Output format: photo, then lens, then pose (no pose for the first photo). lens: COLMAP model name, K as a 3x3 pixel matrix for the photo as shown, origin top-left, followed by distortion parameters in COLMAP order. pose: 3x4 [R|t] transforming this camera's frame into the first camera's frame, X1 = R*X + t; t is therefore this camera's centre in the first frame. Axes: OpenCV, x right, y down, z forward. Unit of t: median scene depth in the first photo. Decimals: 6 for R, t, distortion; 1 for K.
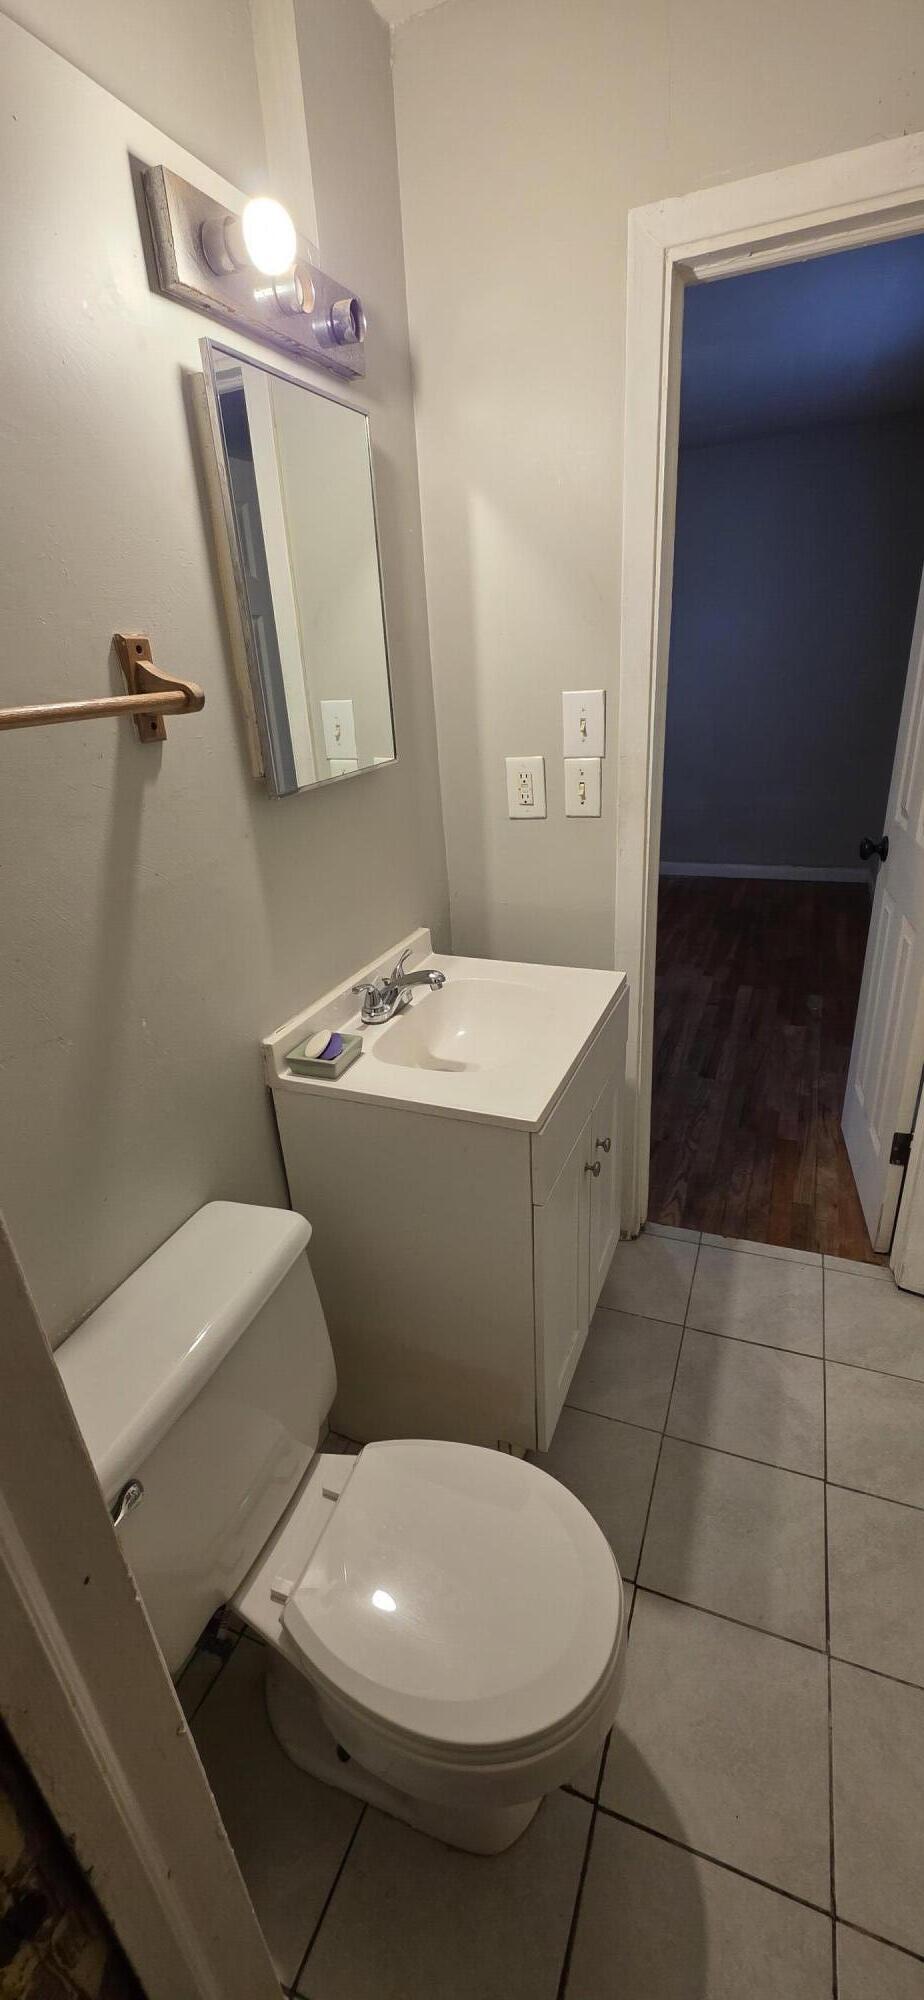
lens RADIAL K [[797.3, 0, 461.7], [0, 797.3, 1001.2], [0, 0, 1]] dist [0.000657, -0.000766]
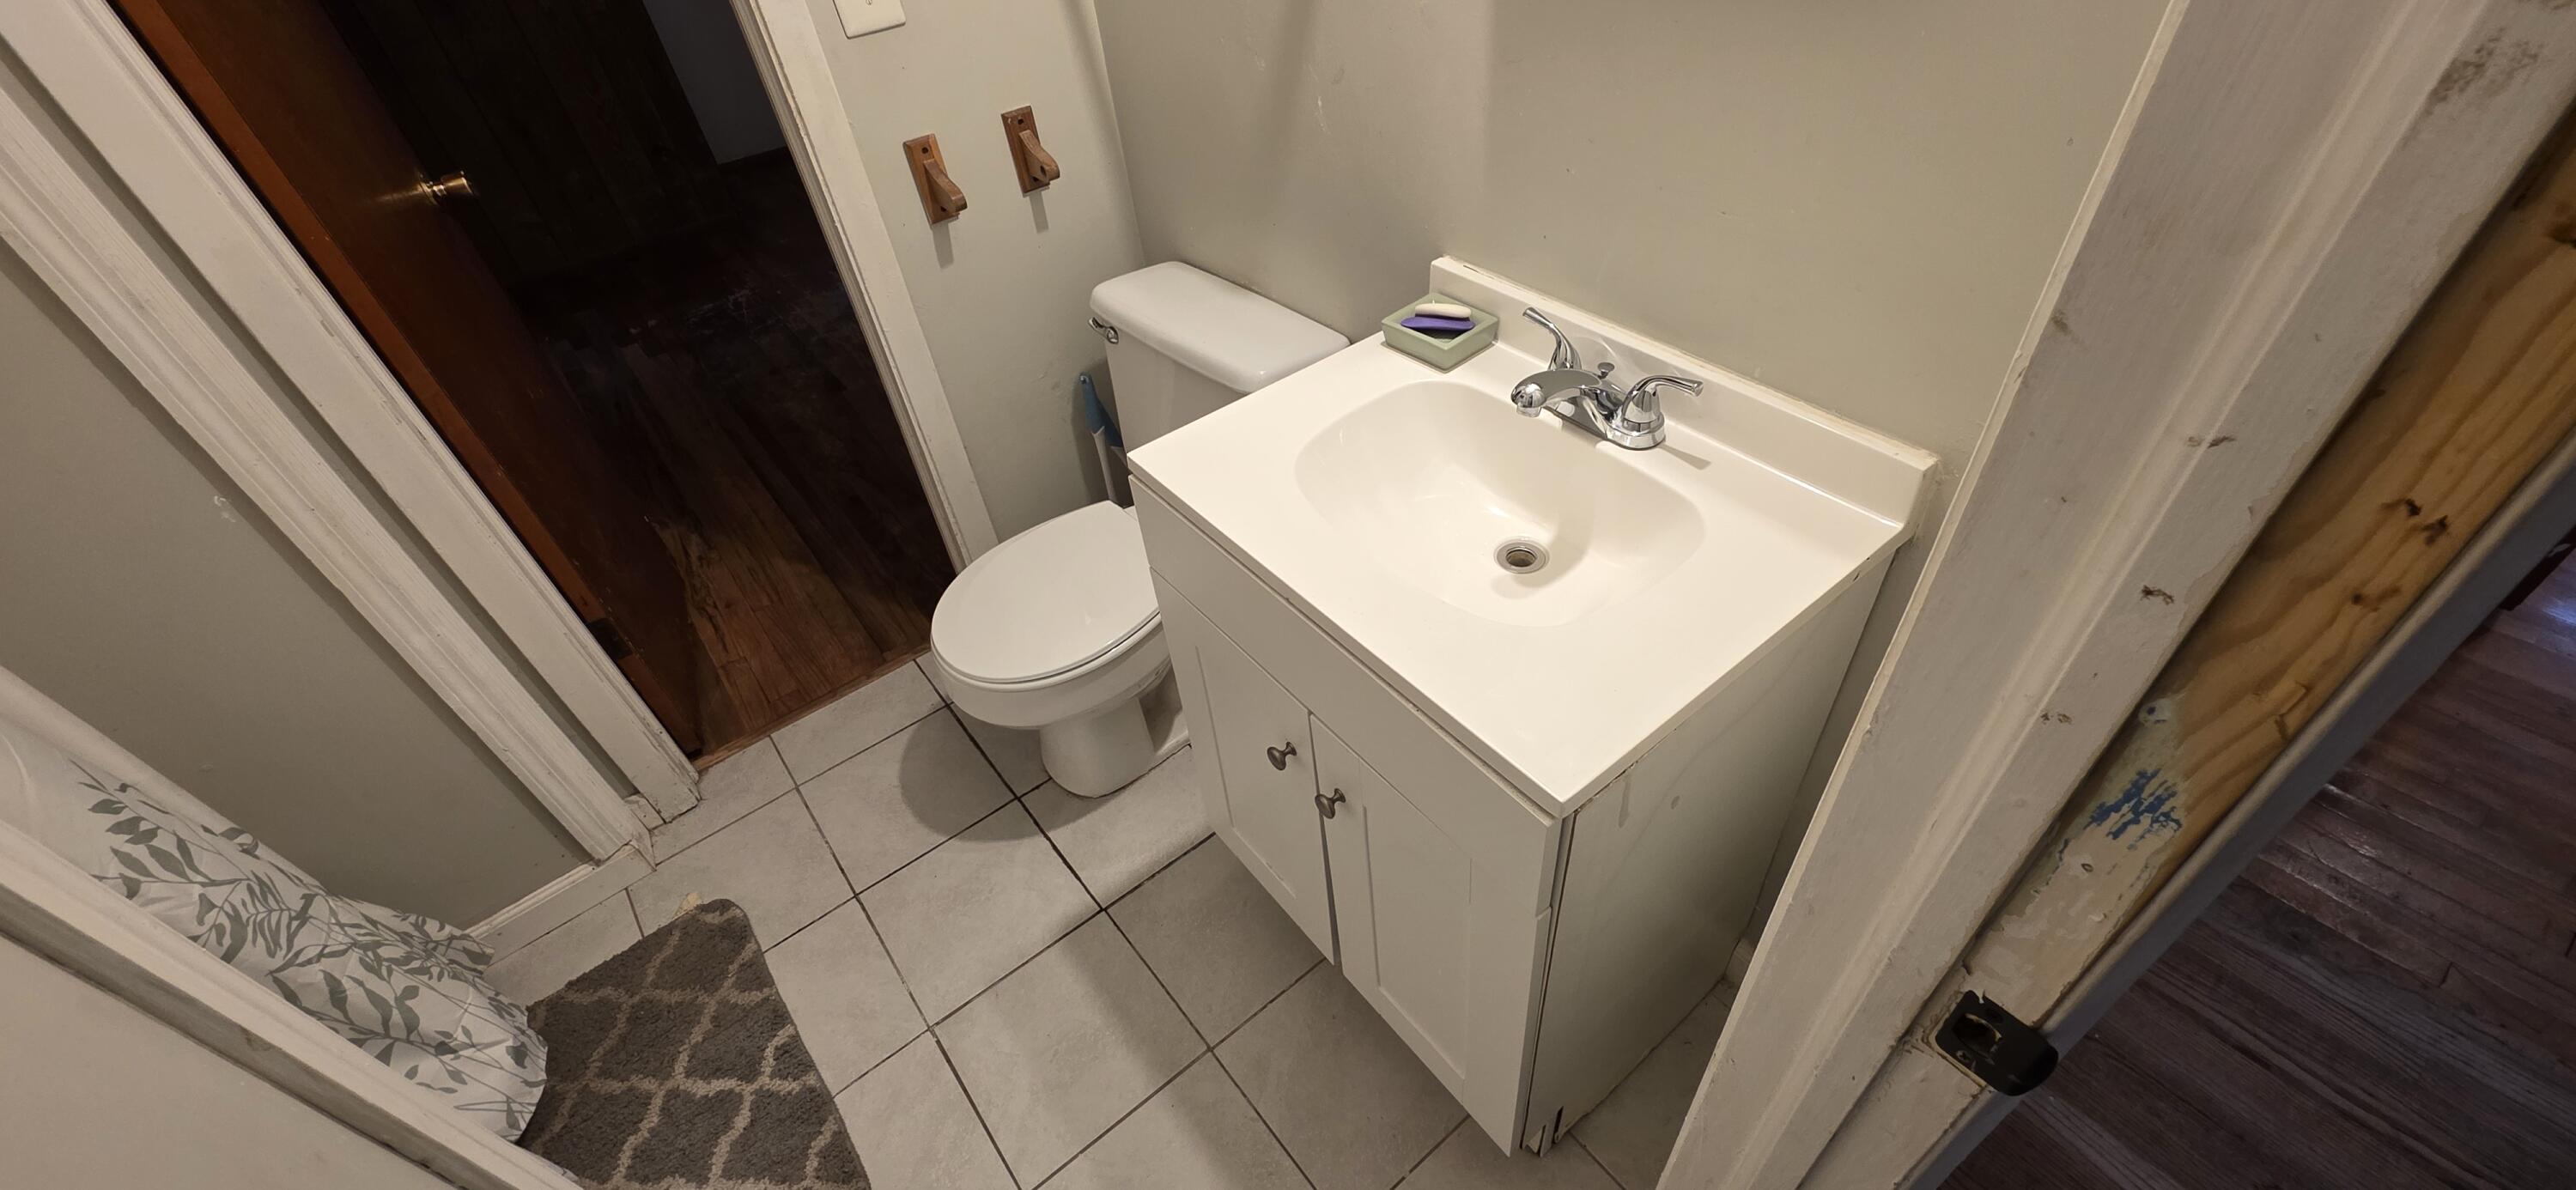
lens RADIAL K [[1026.9, 0, 1294.0], [0, 1026.9, 594.0], [0, 0, 1]] dist [0.000657, -0.000766]
pose [[-0.483760, 0.658206, -0.576837, 0.539694], [-0.243767, 0.531677, 0.811109, -0.488588], [0.840568, 0.532996, -0.096755, 1.058550]]
